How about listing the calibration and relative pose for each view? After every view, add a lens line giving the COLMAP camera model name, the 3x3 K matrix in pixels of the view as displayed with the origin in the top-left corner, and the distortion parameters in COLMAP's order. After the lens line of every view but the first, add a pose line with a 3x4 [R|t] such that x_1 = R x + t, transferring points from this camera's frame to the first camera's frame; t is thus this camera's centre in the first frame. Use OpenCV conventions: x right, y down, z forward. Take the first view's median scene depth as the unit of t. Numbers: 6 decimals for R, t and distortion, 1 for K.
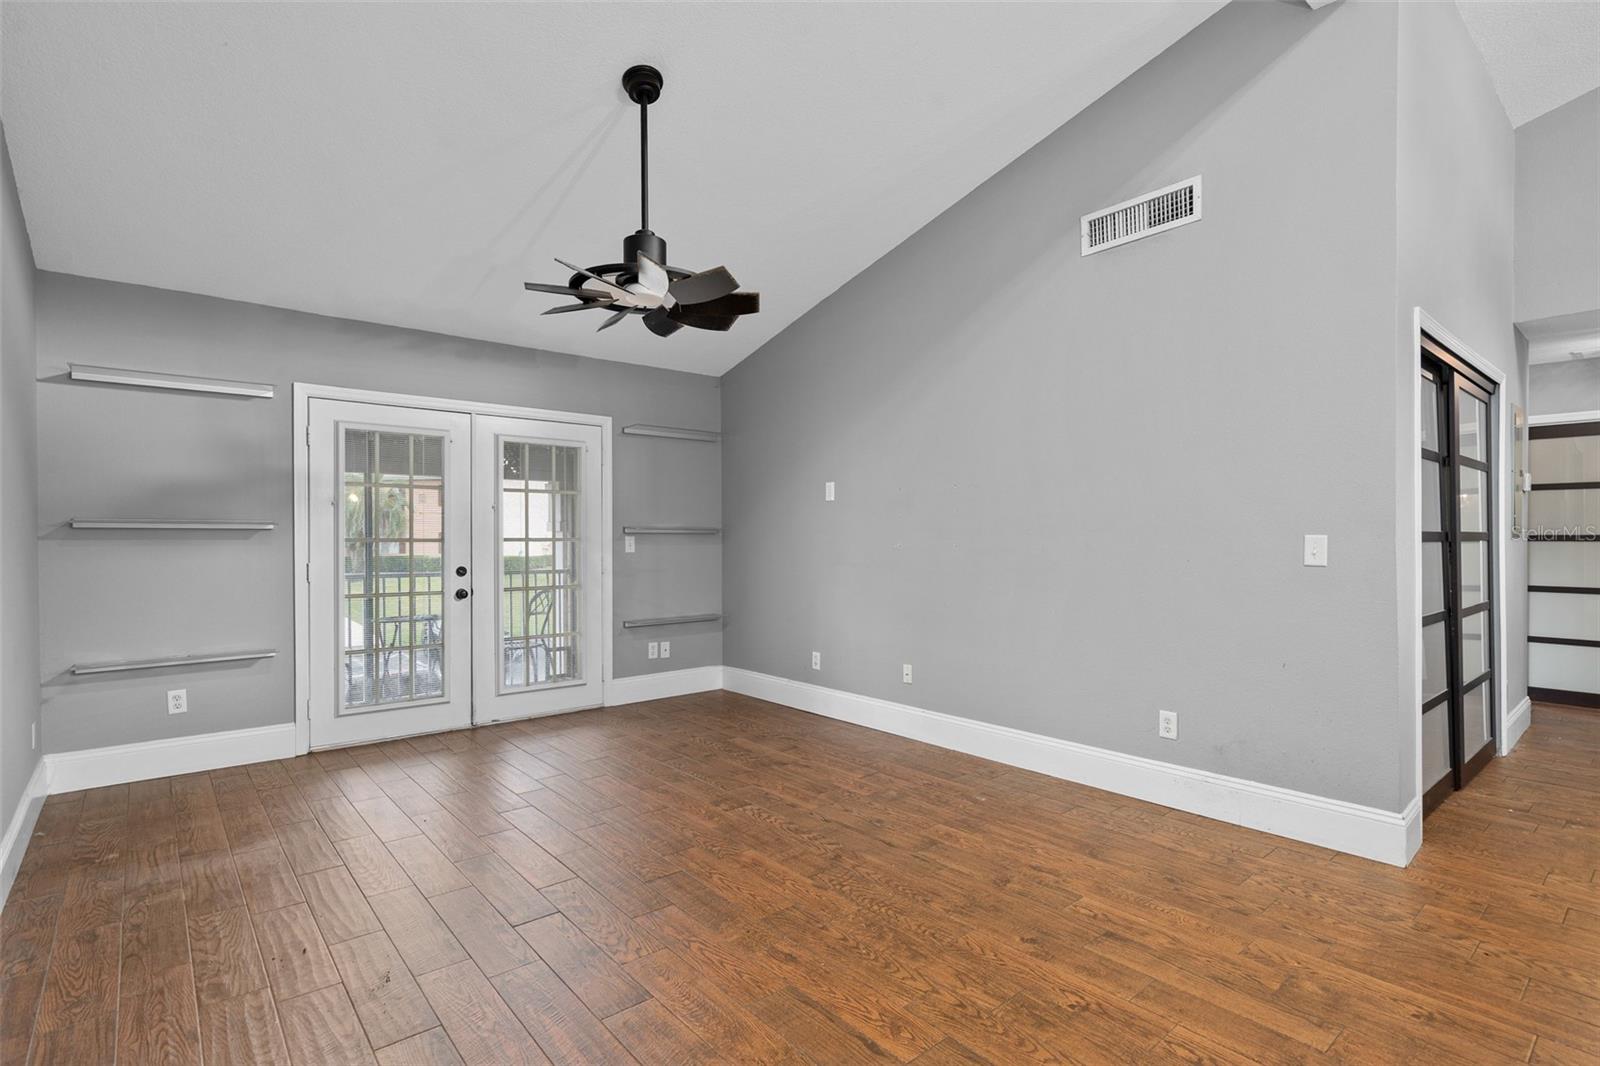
lens RADIAL K [[768.3, 0, 789.8], [0, 768.3, 529.9], [0, 0, 1]] dist [0.001447, 0.001081]
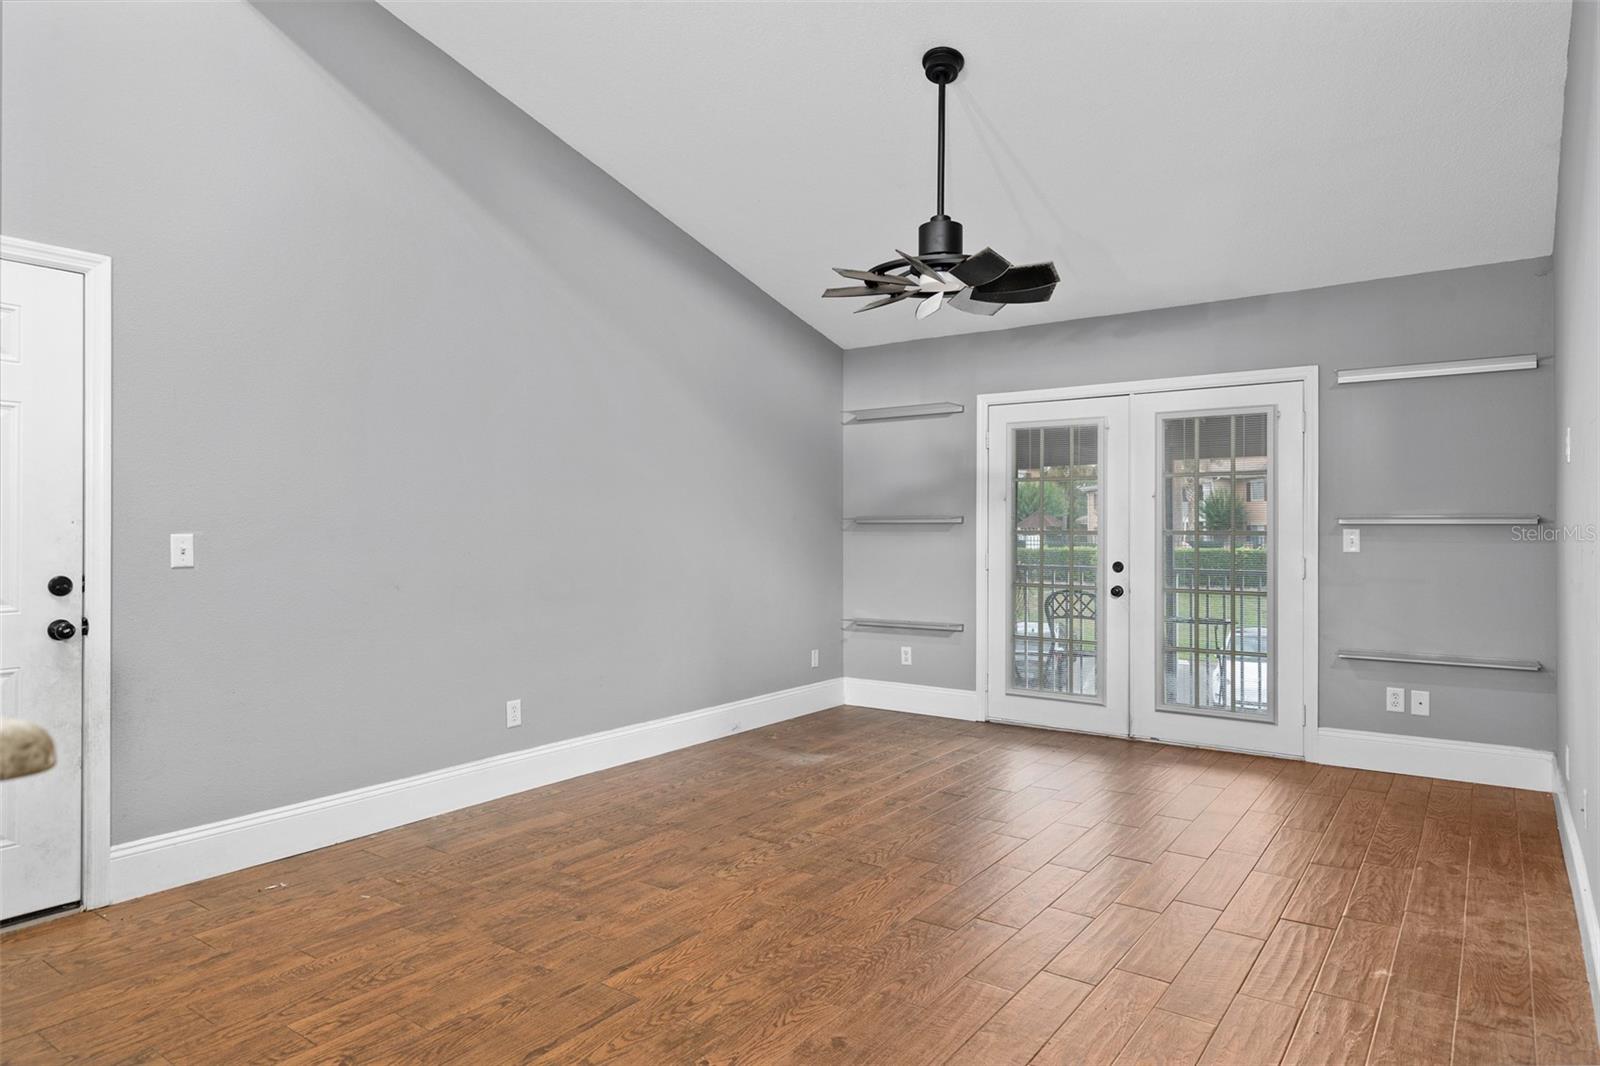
lens RADIAL K [[968.6, 0, 796.1], [0, 968.6, 516.3], [0, 0, 1]] dist [0.007441, -0.000014]
pose [[0.241442, -0.011100, -0.970352, 0.659426], [0.009856, 0.999911, -0.008985, -0.000228], [0.970365, -0.007395, 0.241530, 0.370629]]
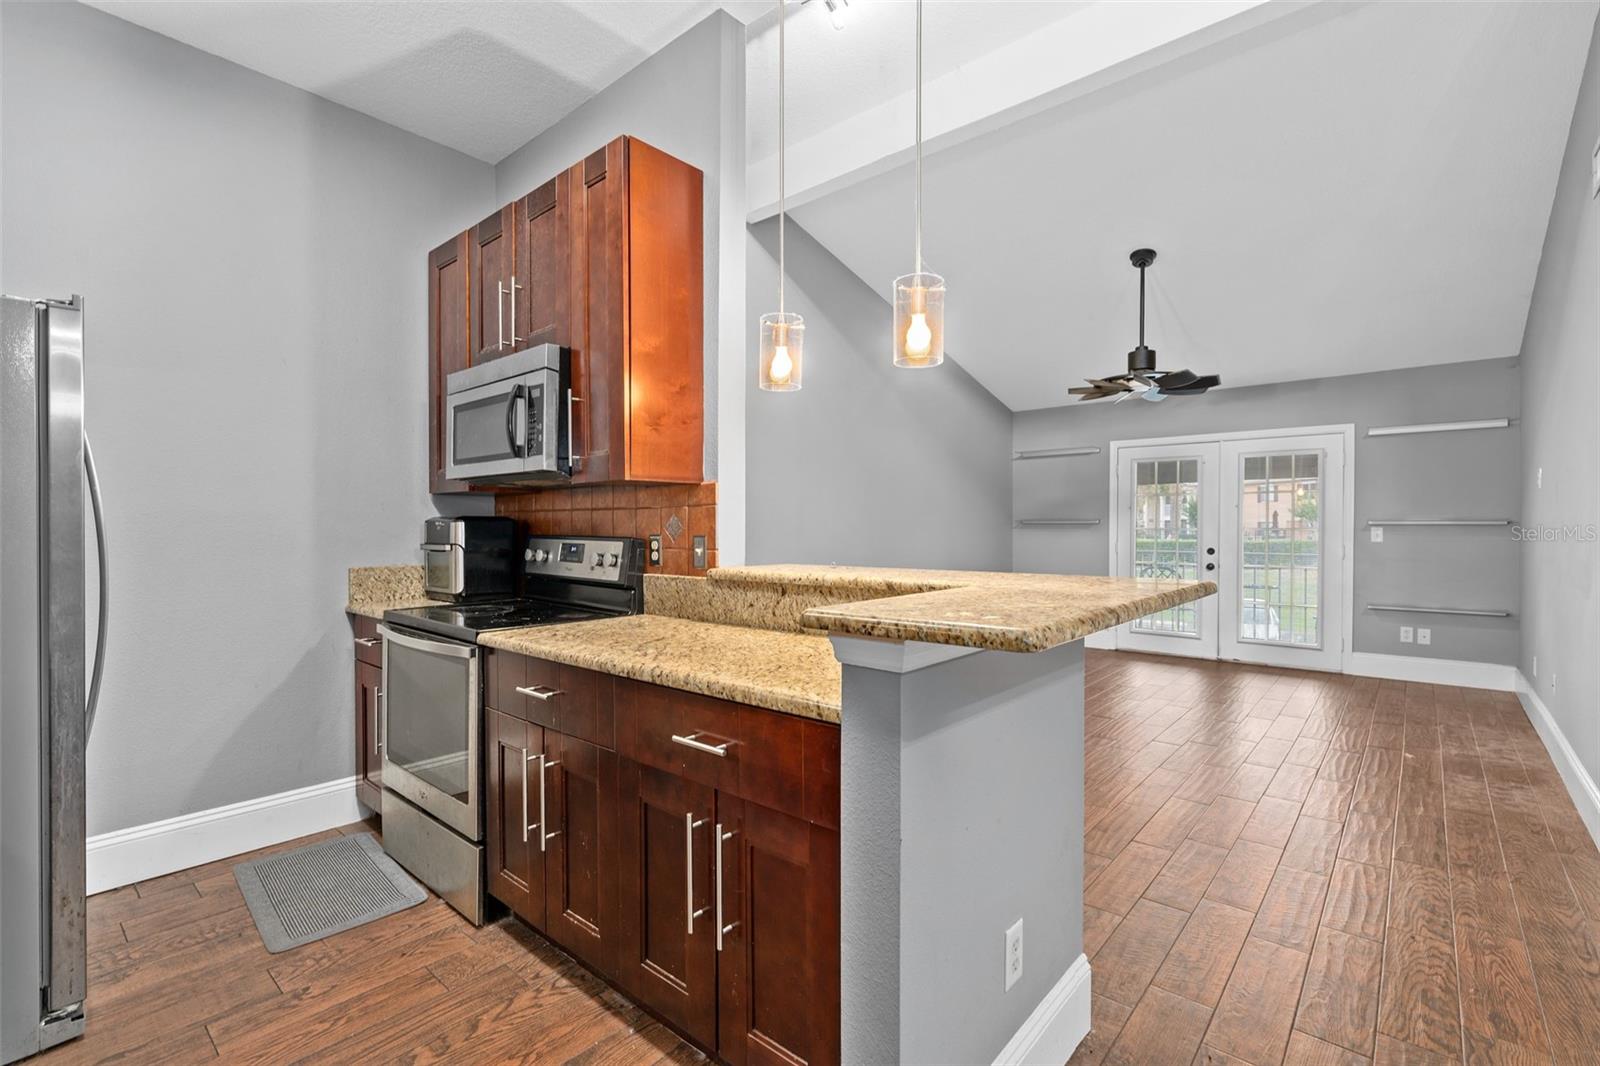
lens RADIAL K [[720.4, 0, 788.8], [0, 720.4, 528.4], [0, 0, 1]] dist [-0.004542, 0.000905]
pose [[0.147908, 0.006713, -0.988978, 0.863148], [0.011990, 0.999891, 0.008580, -0.011435], [0.988928, -0.013127, 0.147812, 0.011152]]
